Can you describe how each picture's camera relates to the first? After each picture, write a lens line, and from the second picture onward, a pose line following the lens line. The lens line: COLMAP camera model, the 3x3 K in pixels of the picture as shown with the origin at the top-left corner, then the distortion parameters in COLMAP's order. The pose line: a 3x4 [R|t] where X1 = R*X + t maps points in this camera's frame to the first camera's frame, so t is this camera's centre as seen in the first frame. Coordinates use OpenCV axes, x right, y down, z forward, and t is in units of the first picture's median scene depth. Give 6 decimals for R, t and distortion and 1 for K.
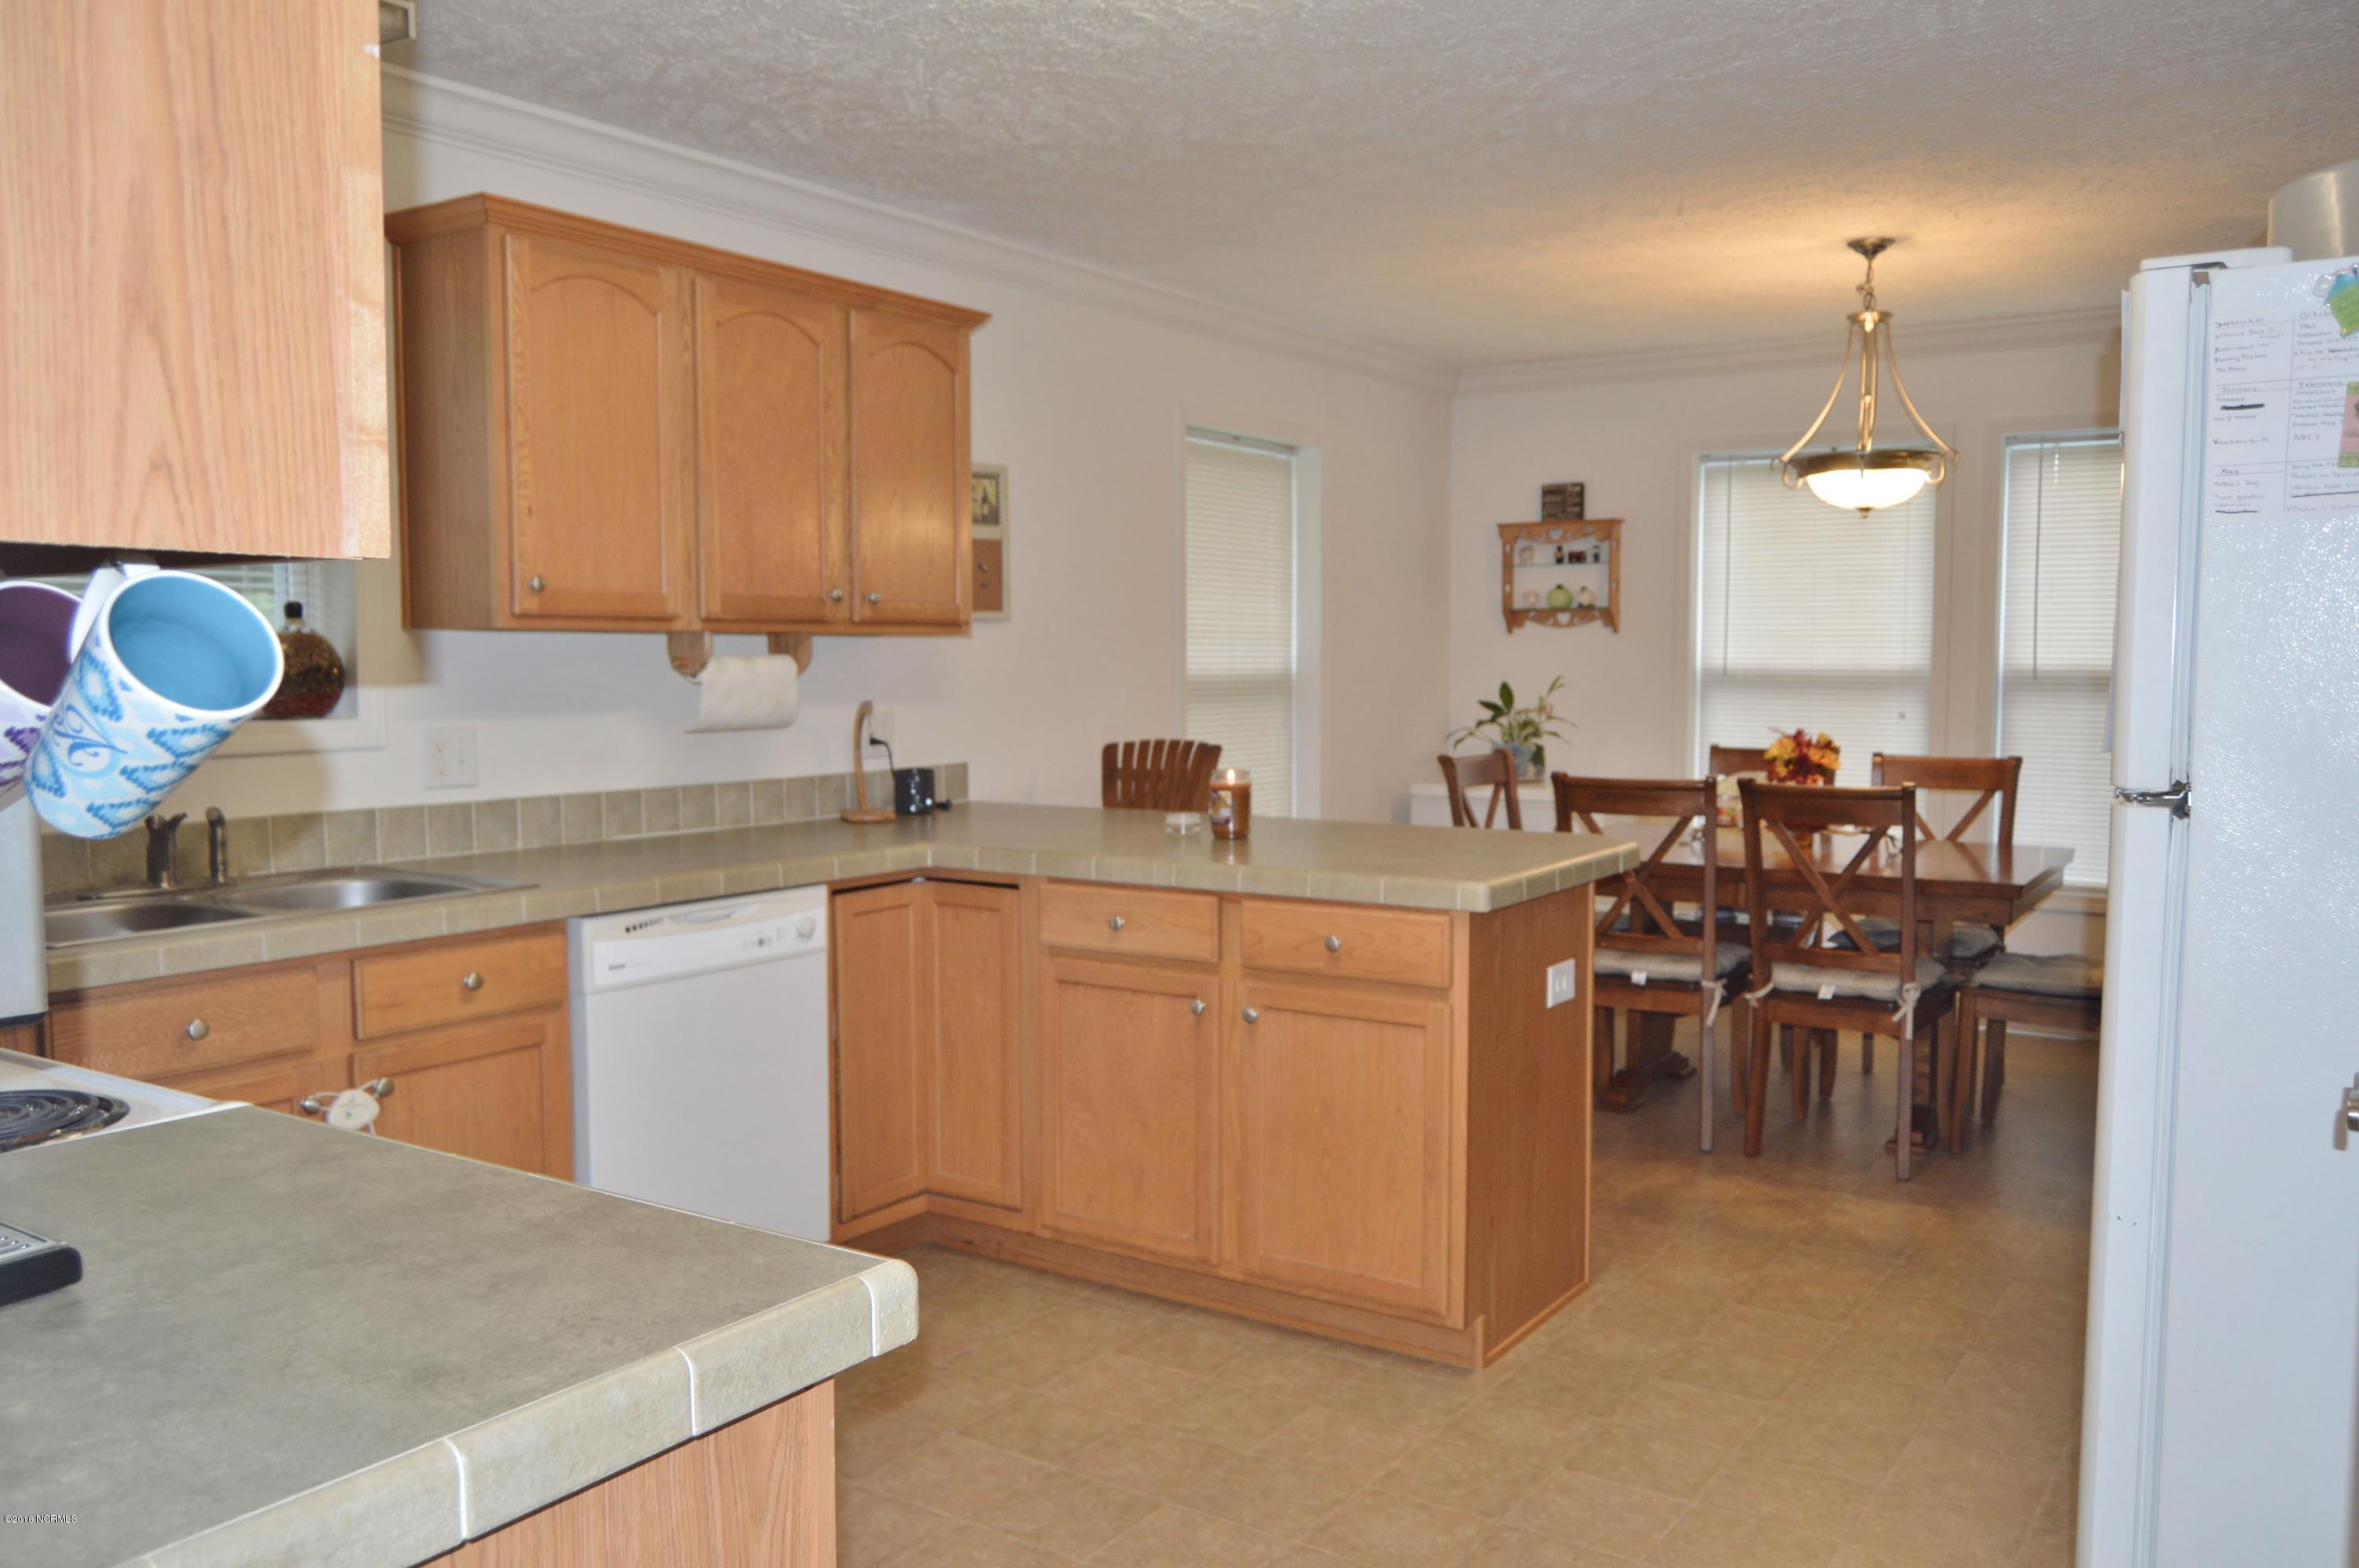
lens RADIAL K [[1842.2, 0, 1181.1], [0, 1842.2, 792.7], [0, 0, 1]] dist [-0.014504, 0.011501]
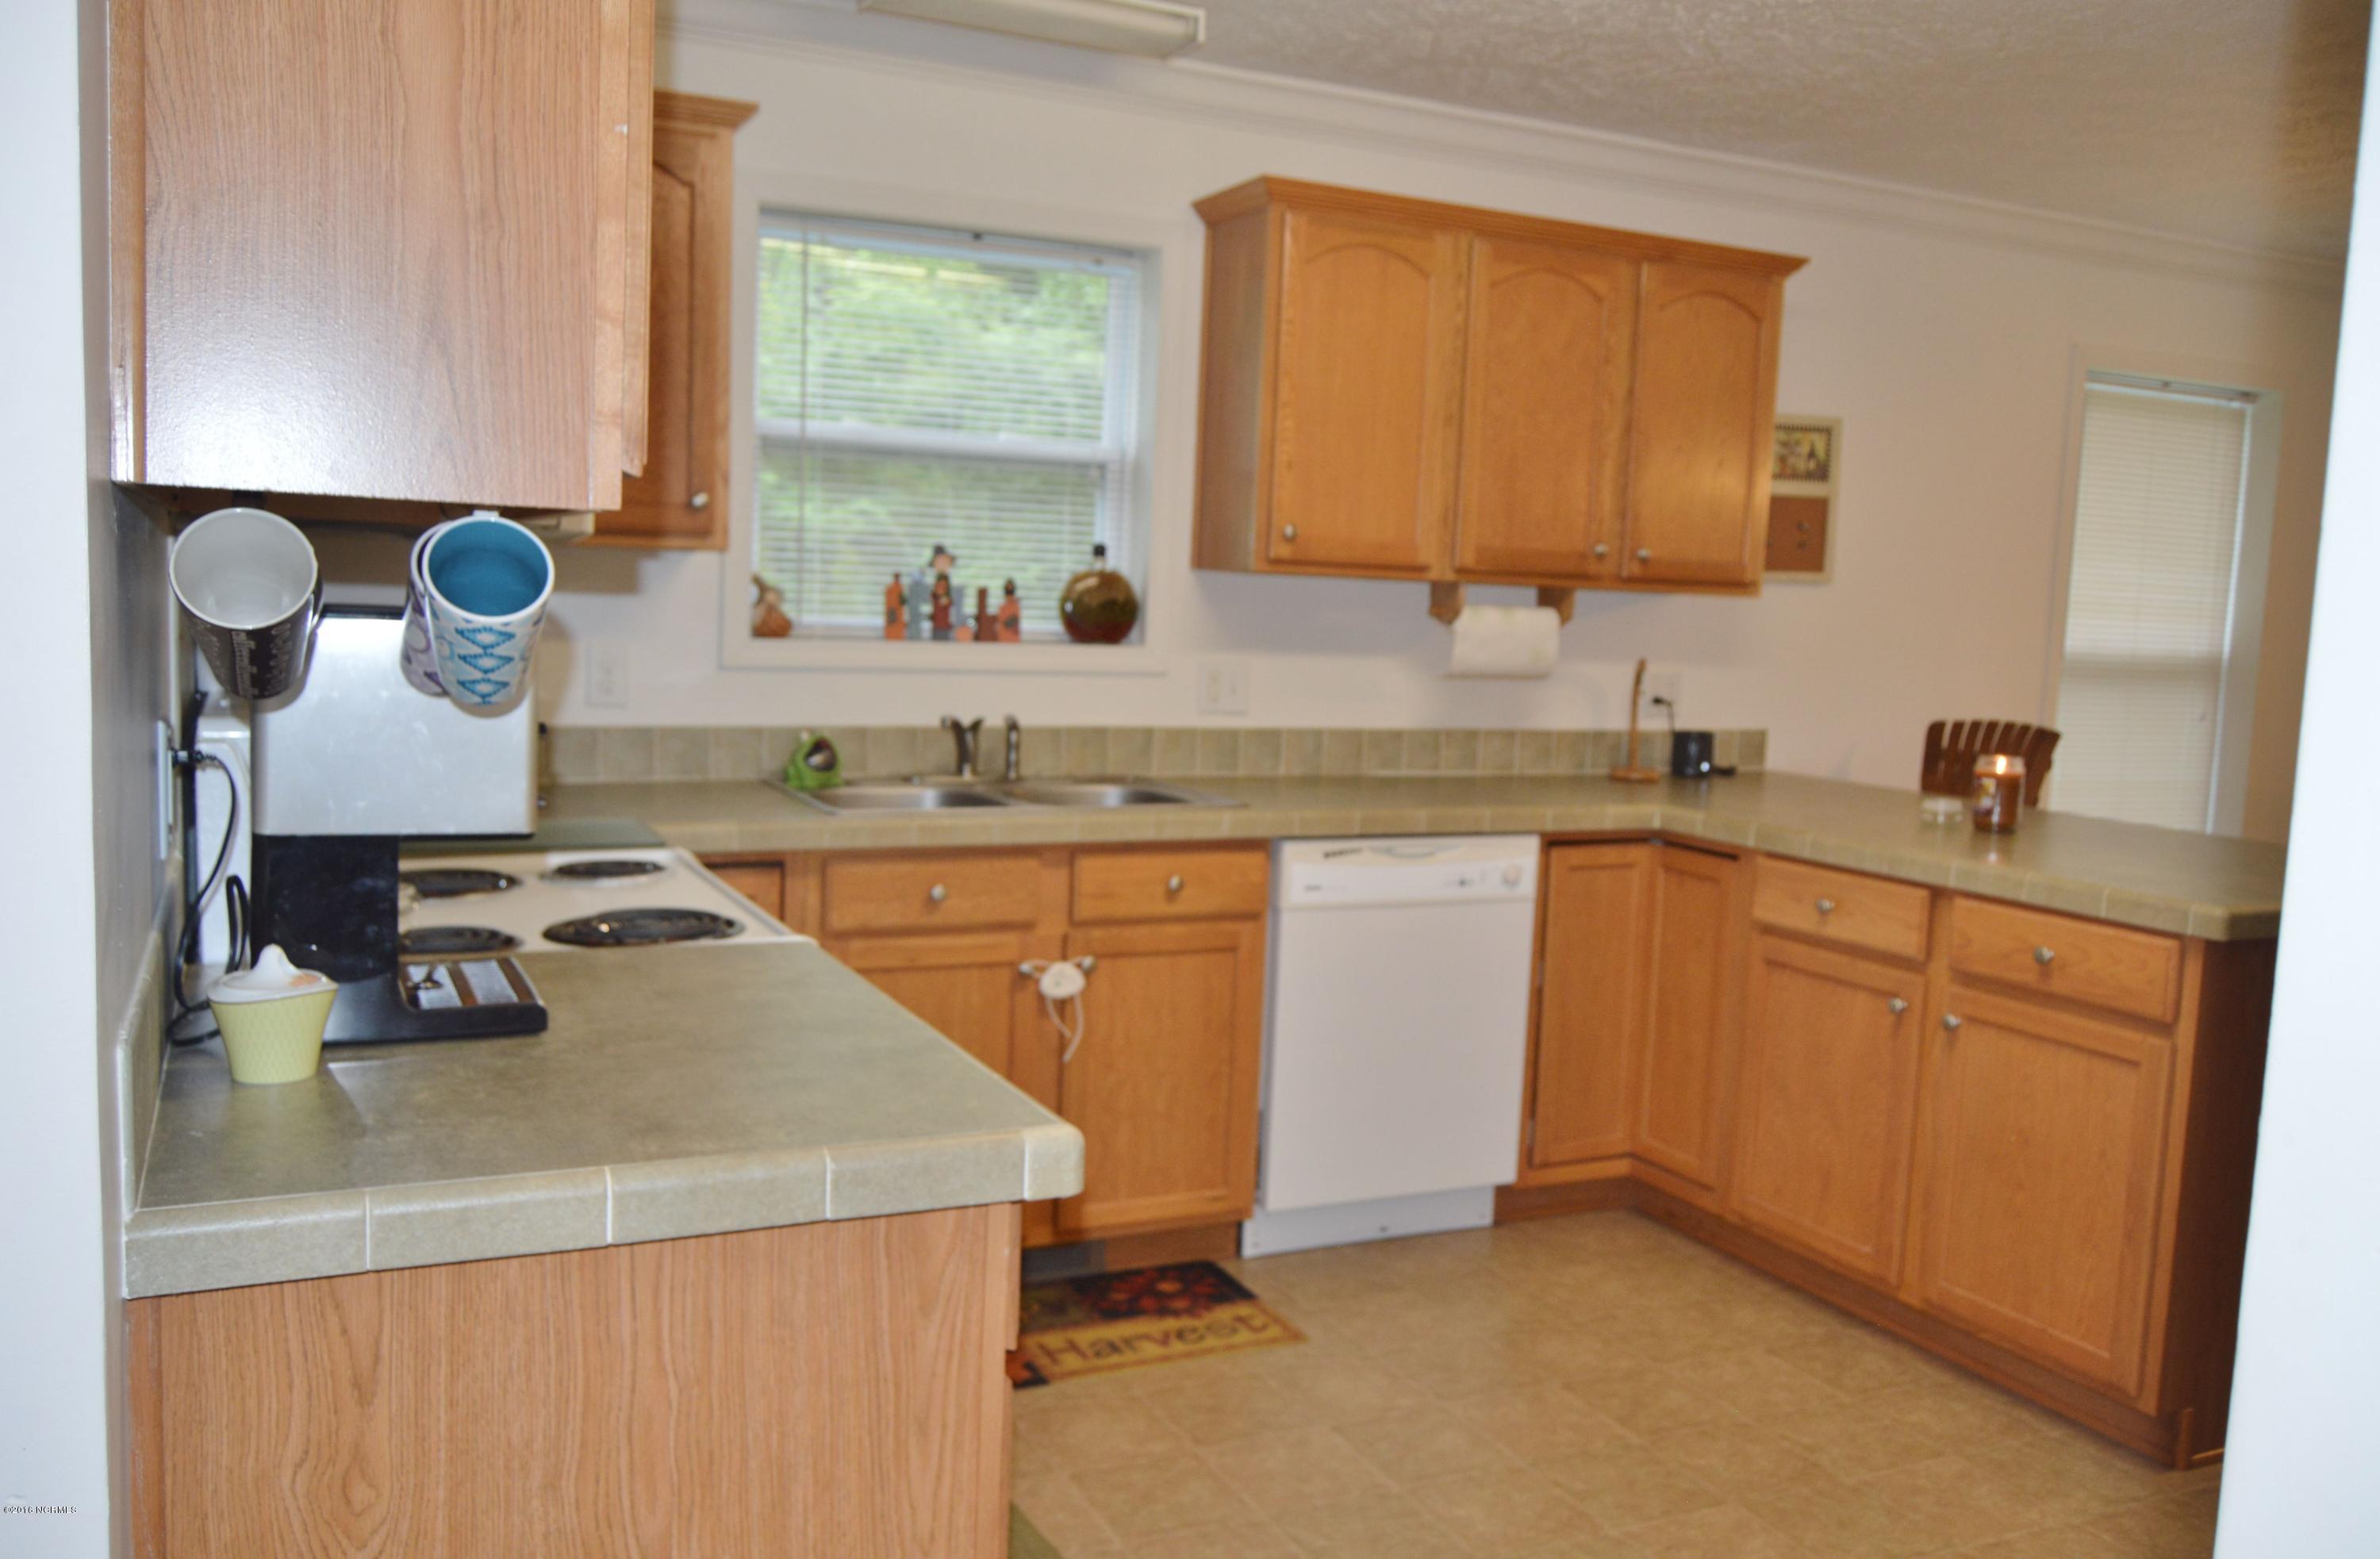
lens RADIAL K [[1874.5, 0, 1189.5], [0, 1874.5, 790.6], [0, 0, 1]] dist [-0.002099, -0.007527]
pose [[0.863793, 0.090180, -0.495711, 0.158137], [-0.079401, 0.995923, 0.042819, -0.003877], [0.497552, 0.002373, 0.867431, 0.005562]]
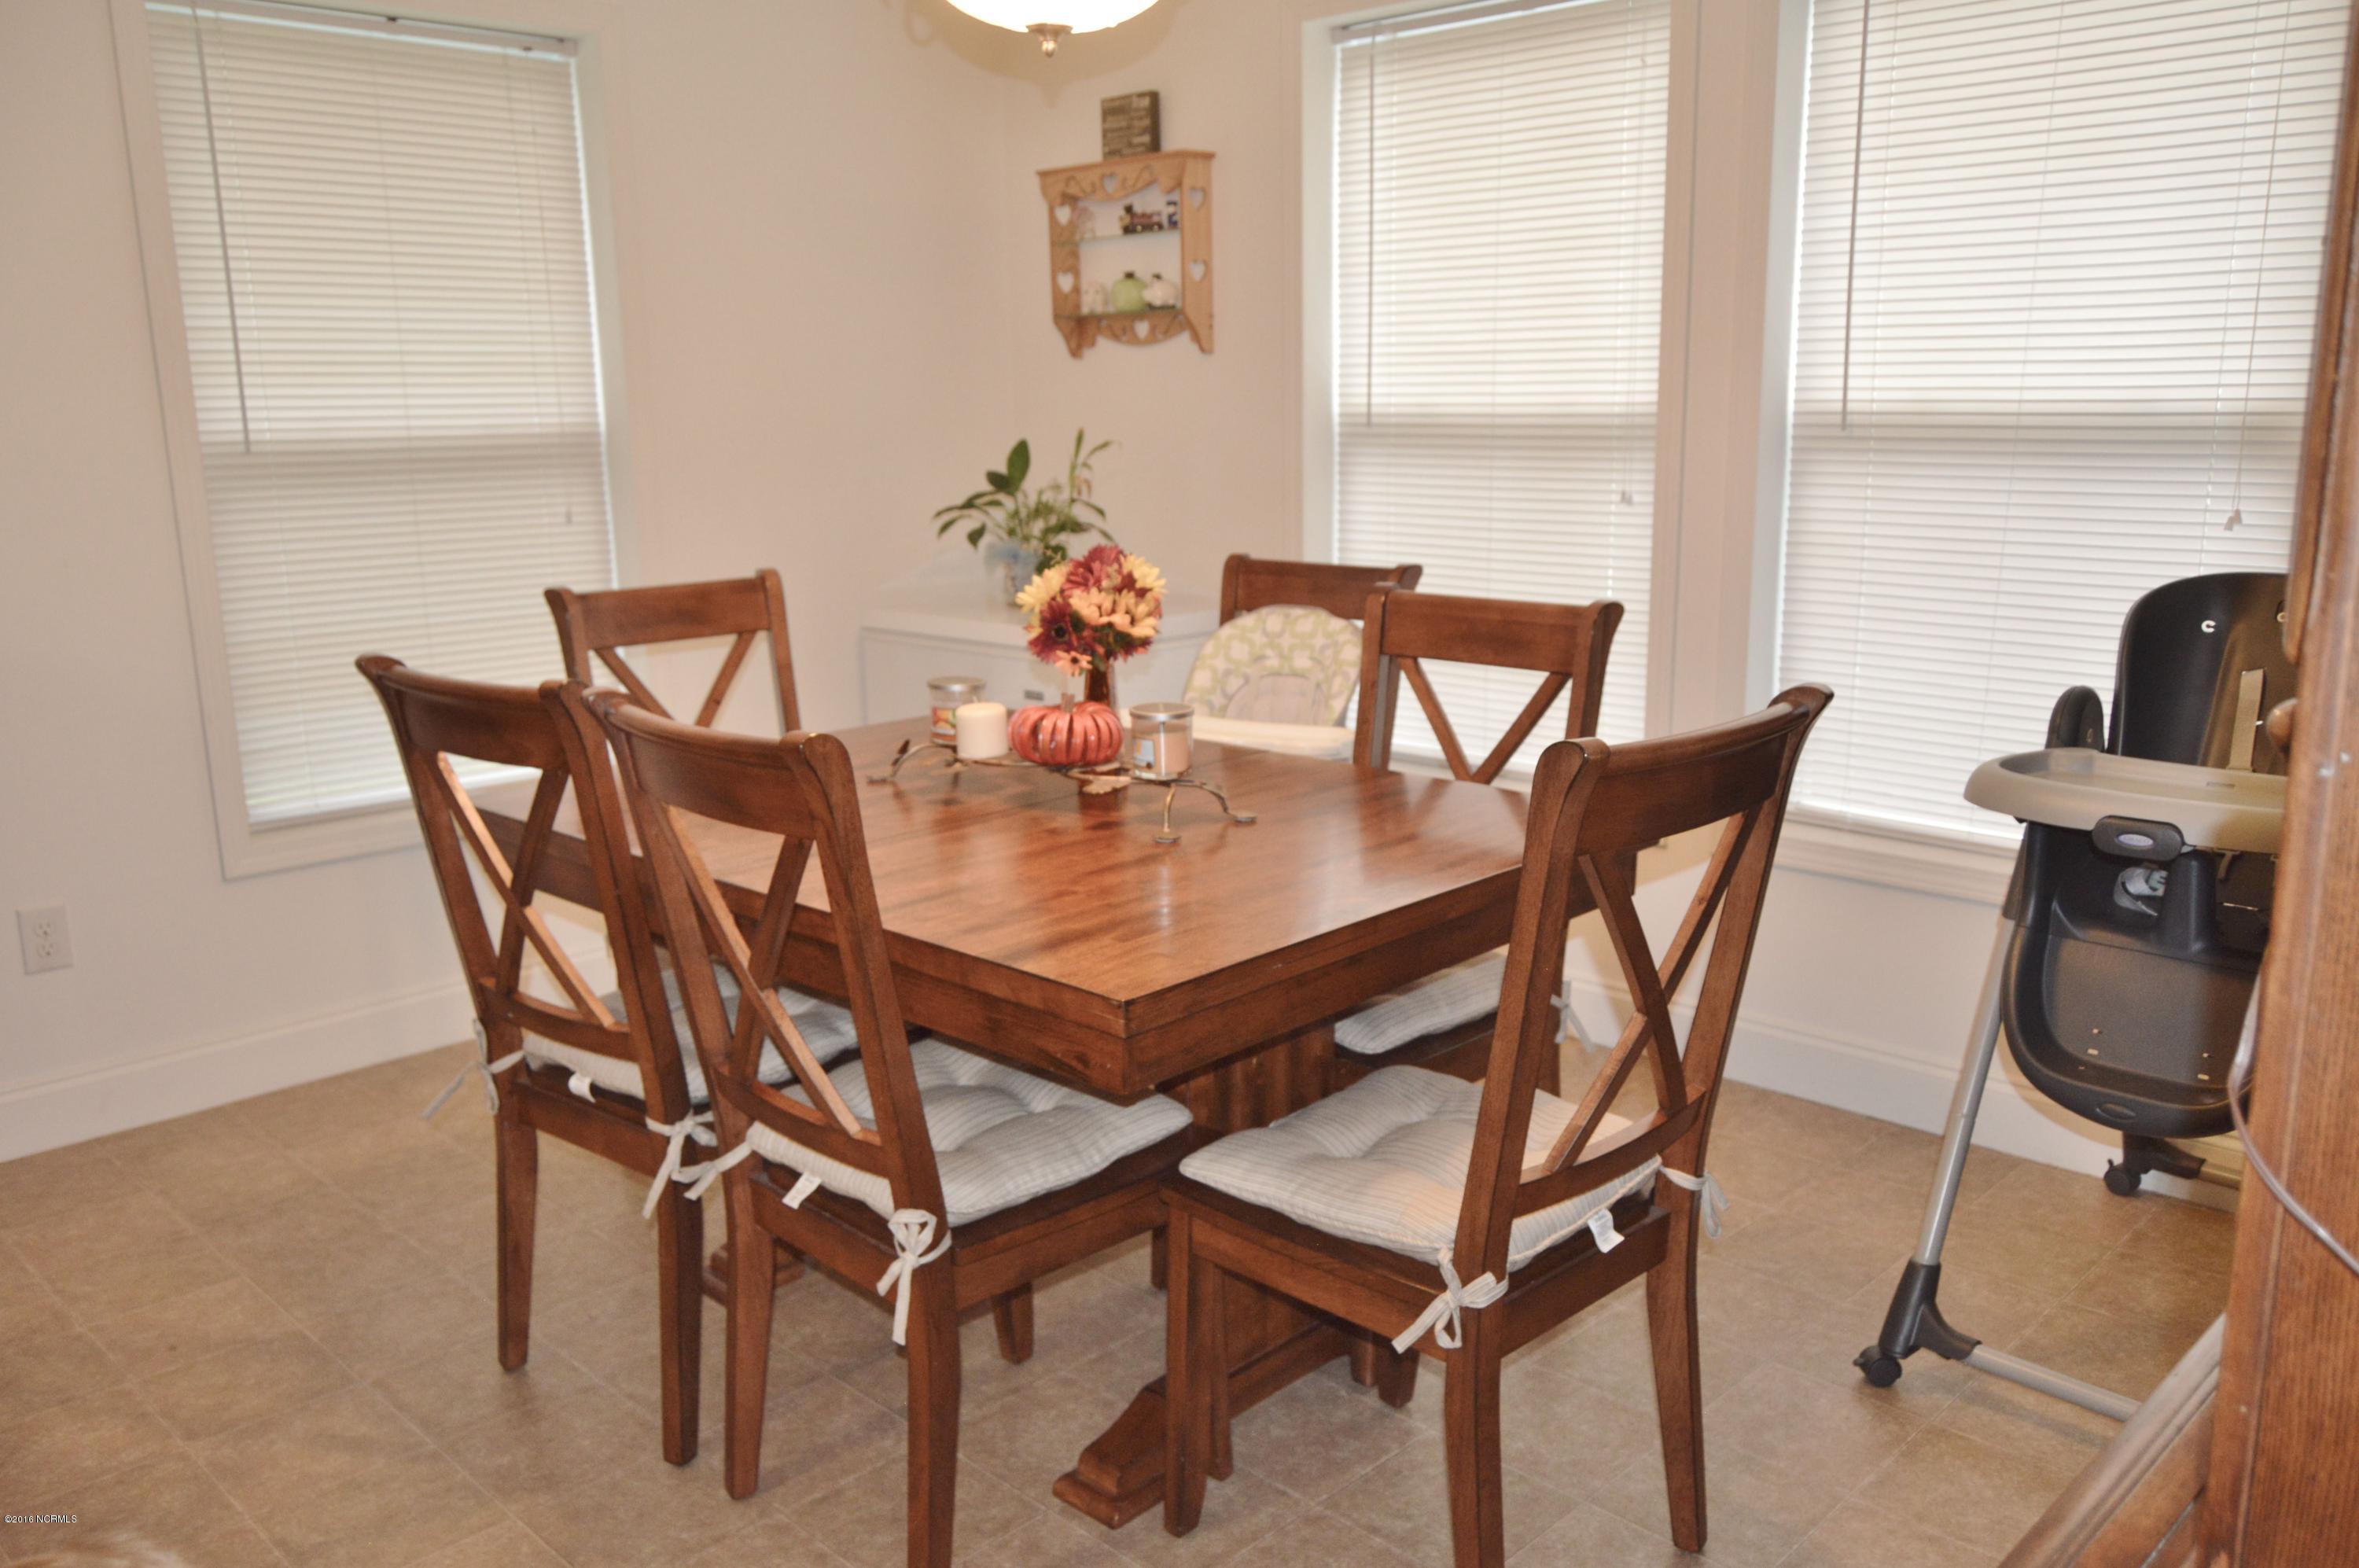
lens RADIAL K [[1842.2, 0, 1186.0], [0, 1842.2, 777.4], [0, 0, 1]] dist [-0.014504, 0.011501]
pose [[0.980261, 0.026891, -0.195870, 0.715399], [-0.001120, 0.991446, 0.130510, -0.059583], [0.197704, -0.127714, 0.971906, 0.842594]]
